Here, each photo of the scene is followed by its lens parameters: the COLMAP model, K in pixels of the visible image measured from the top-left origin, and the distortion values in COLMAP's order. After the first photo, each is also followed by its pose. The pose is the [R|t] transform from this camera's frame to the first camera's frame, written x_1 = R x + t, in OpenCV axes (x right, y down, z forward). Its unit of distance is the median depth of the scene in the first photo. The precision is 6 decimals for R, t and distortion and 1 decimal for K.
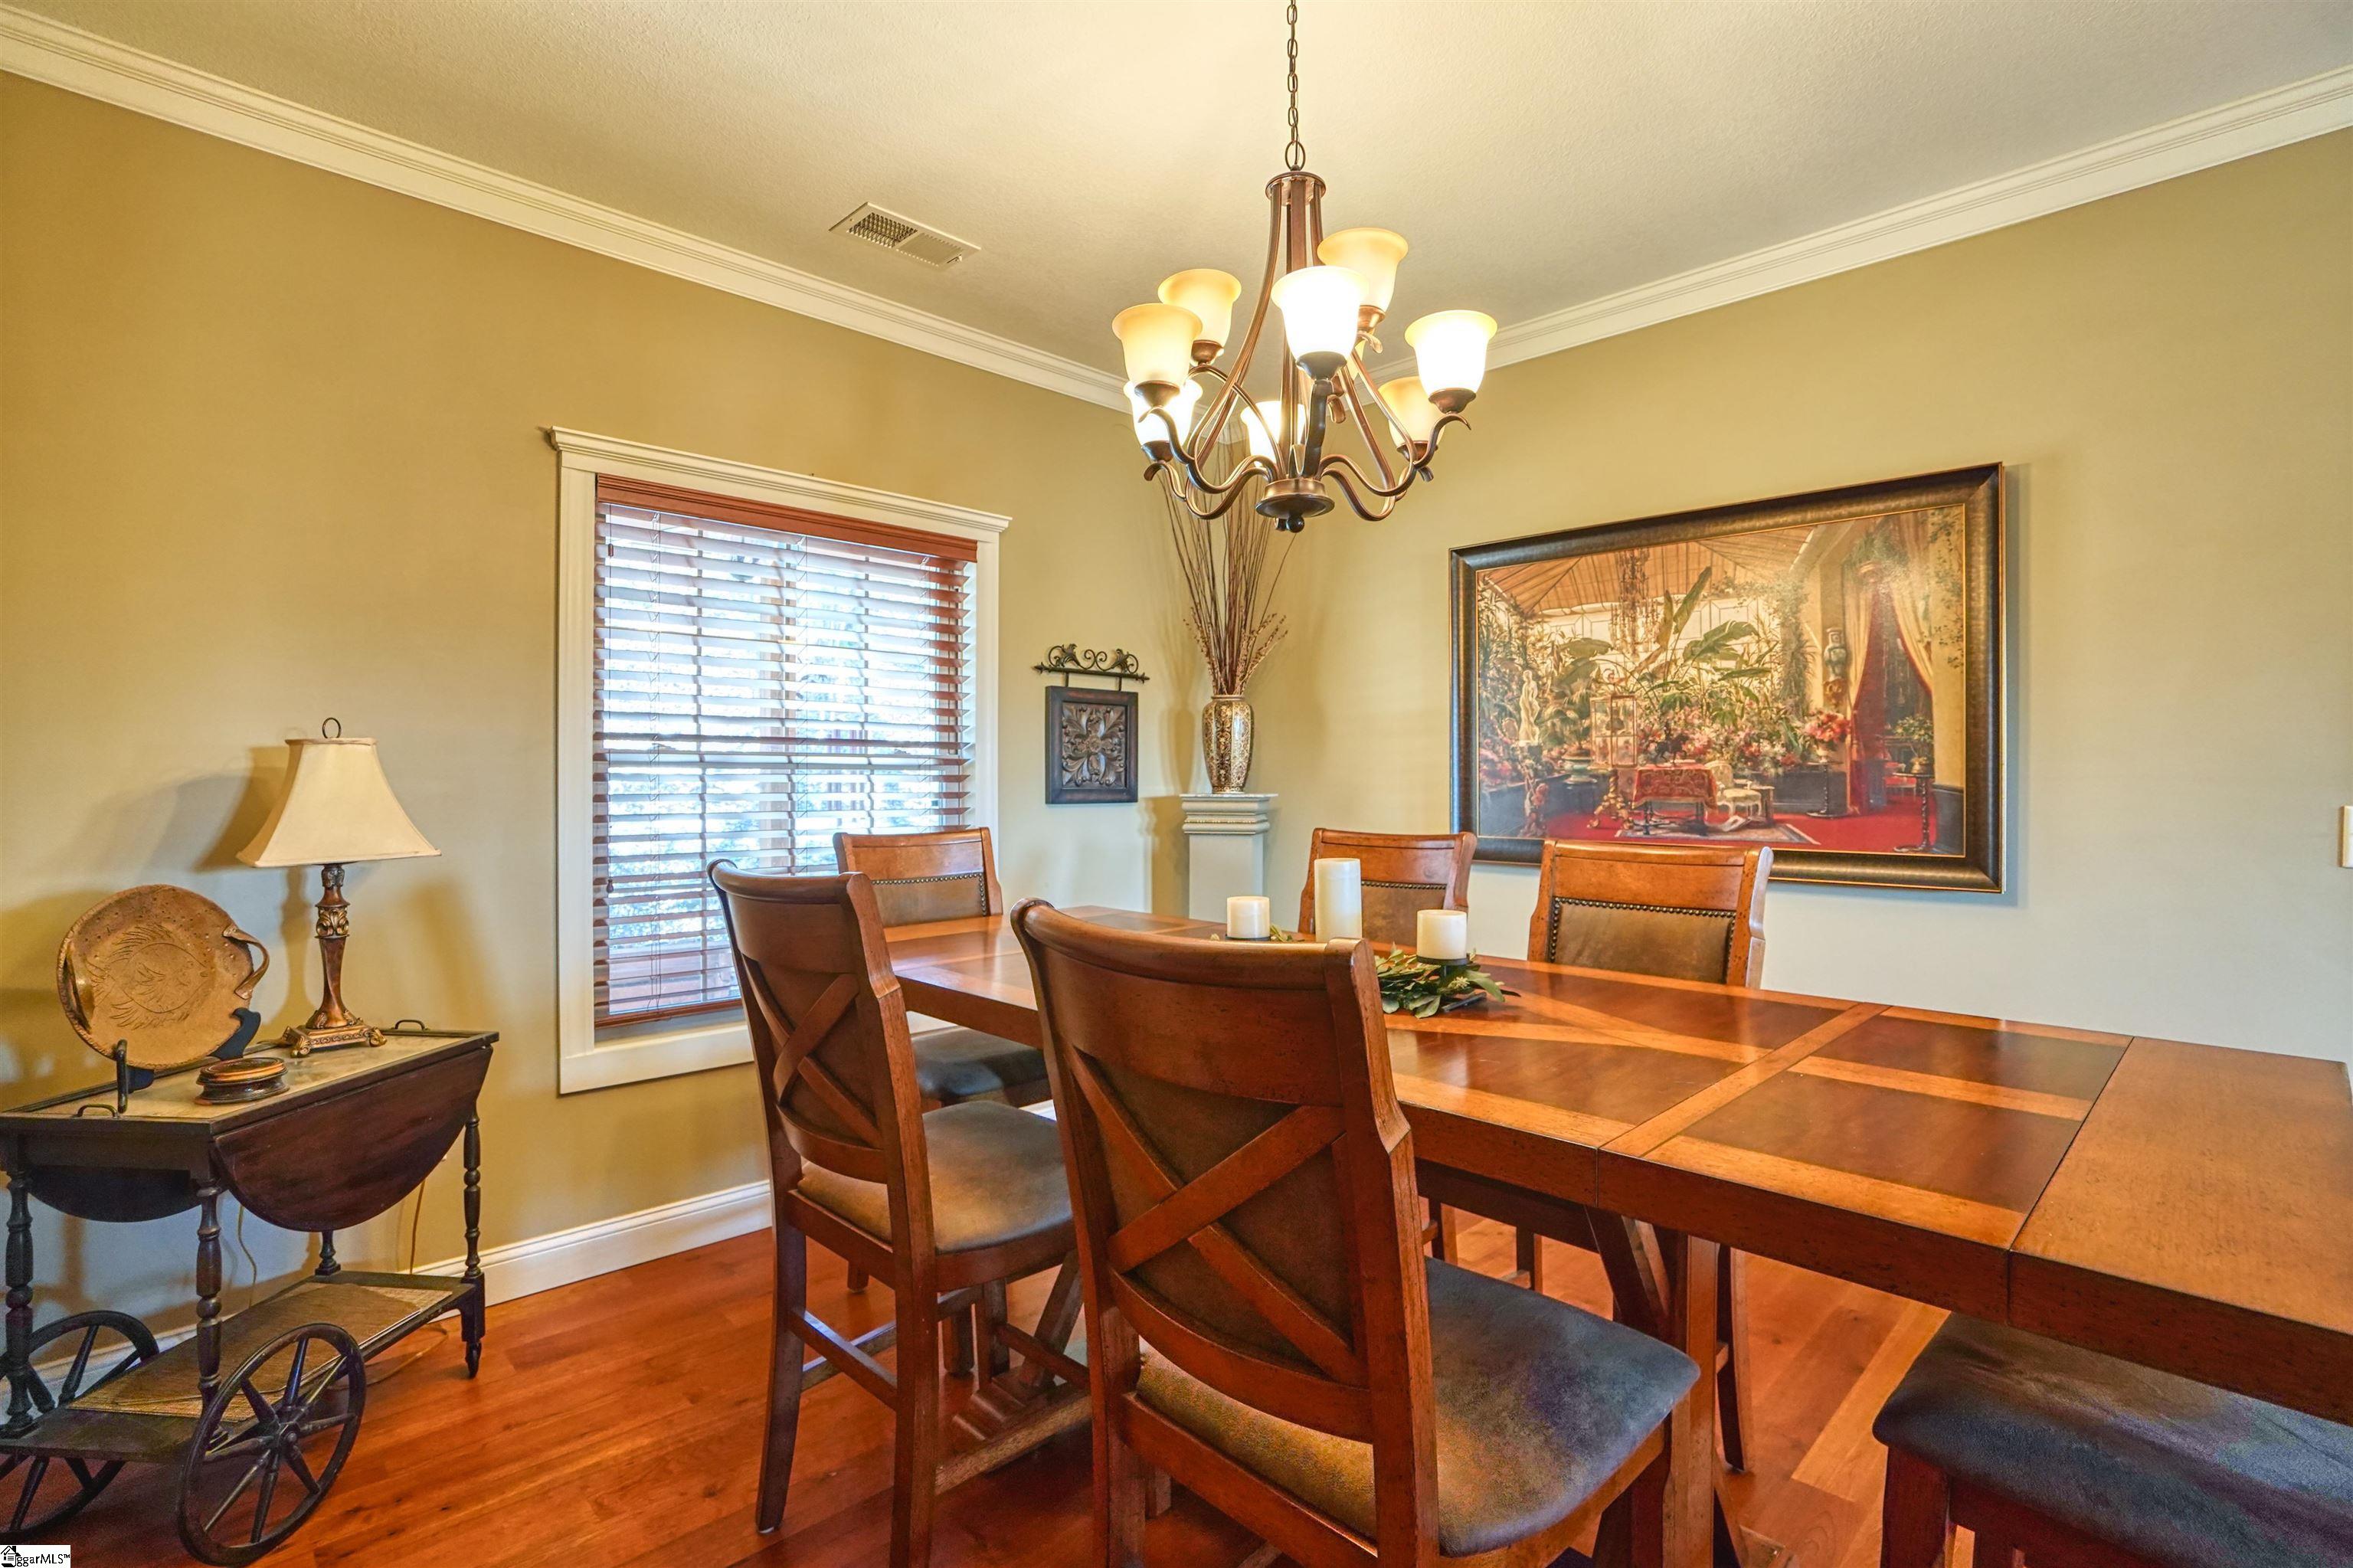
lens RADIAL K [[1060.1, 0, 1176.5], [0, 1060.1, 784.0], [0, 0, 1]] dist [-0.044125, 0.000292]
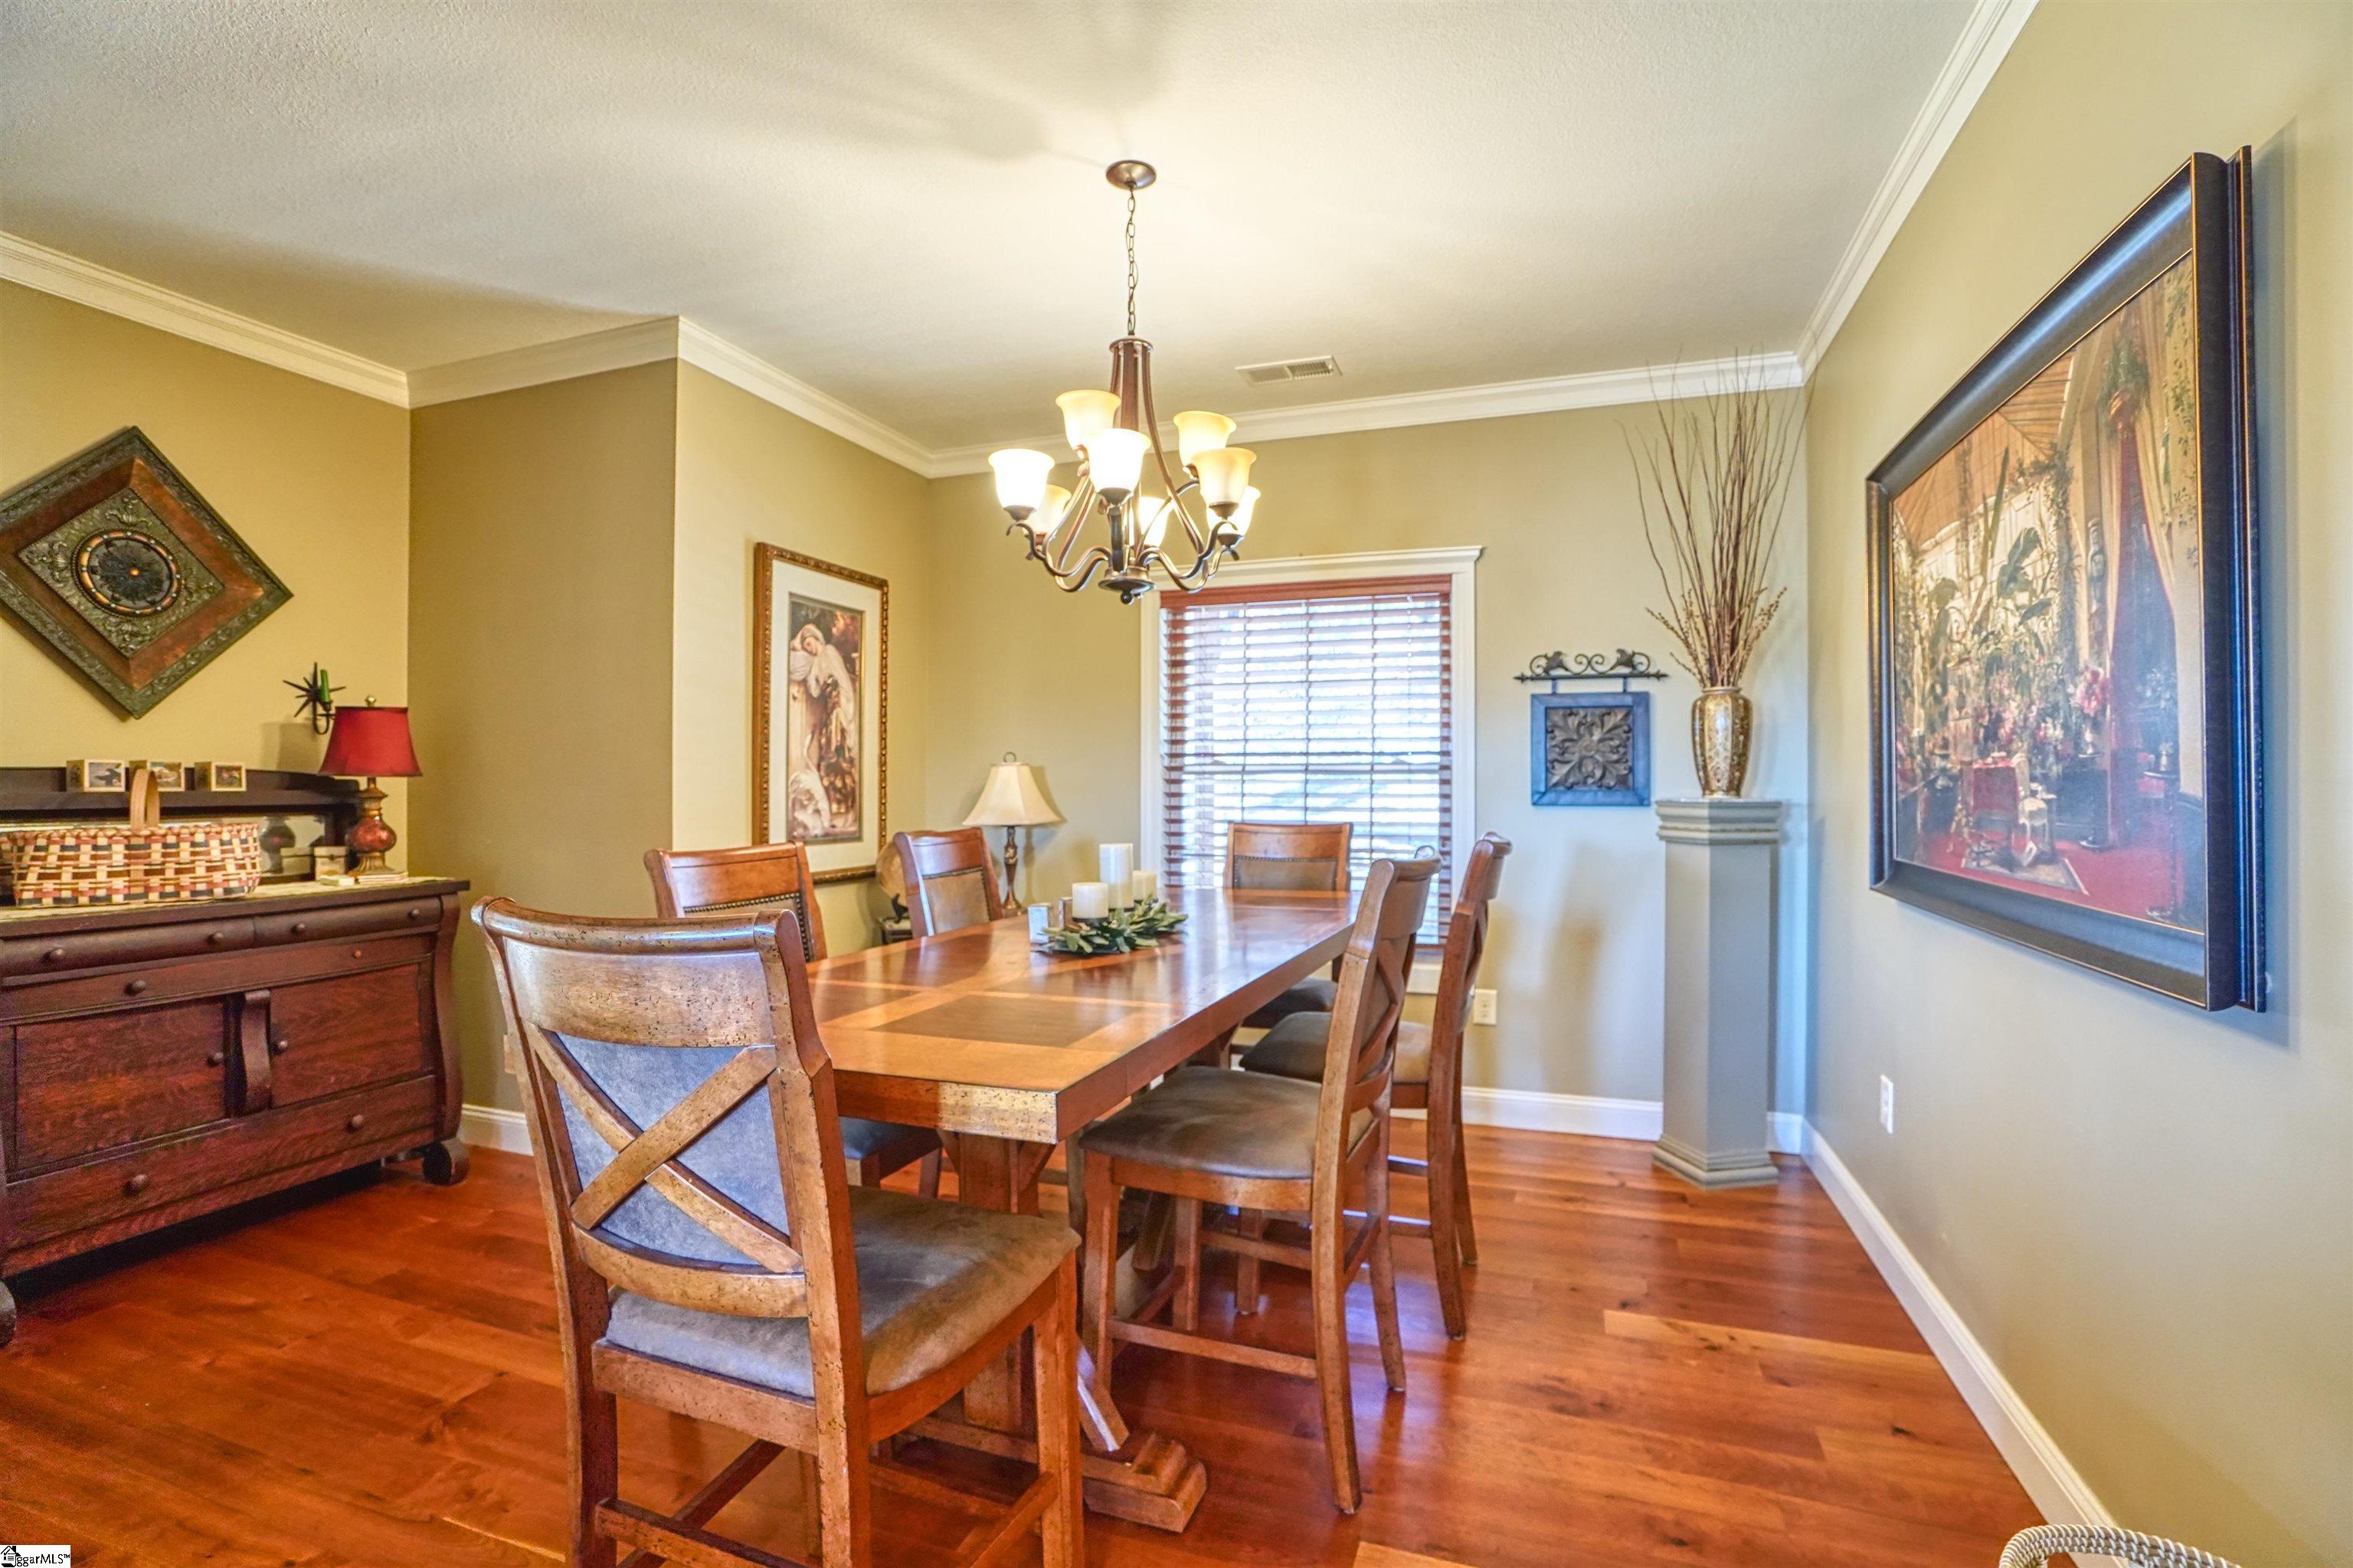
lens RADIAL K [[1060.1, 0, 1176.5], [0, 1060.1, 784.0], [0, 0, 1]] dist [-0.044125, 0.000292]
pose [[0.434055, 0.001323, -0.900885, 0.683087], [-0.002358, 0.999997, 0.000333, -0.002181], [0.900883, 0.001980, 0.434057, 0.221506]]
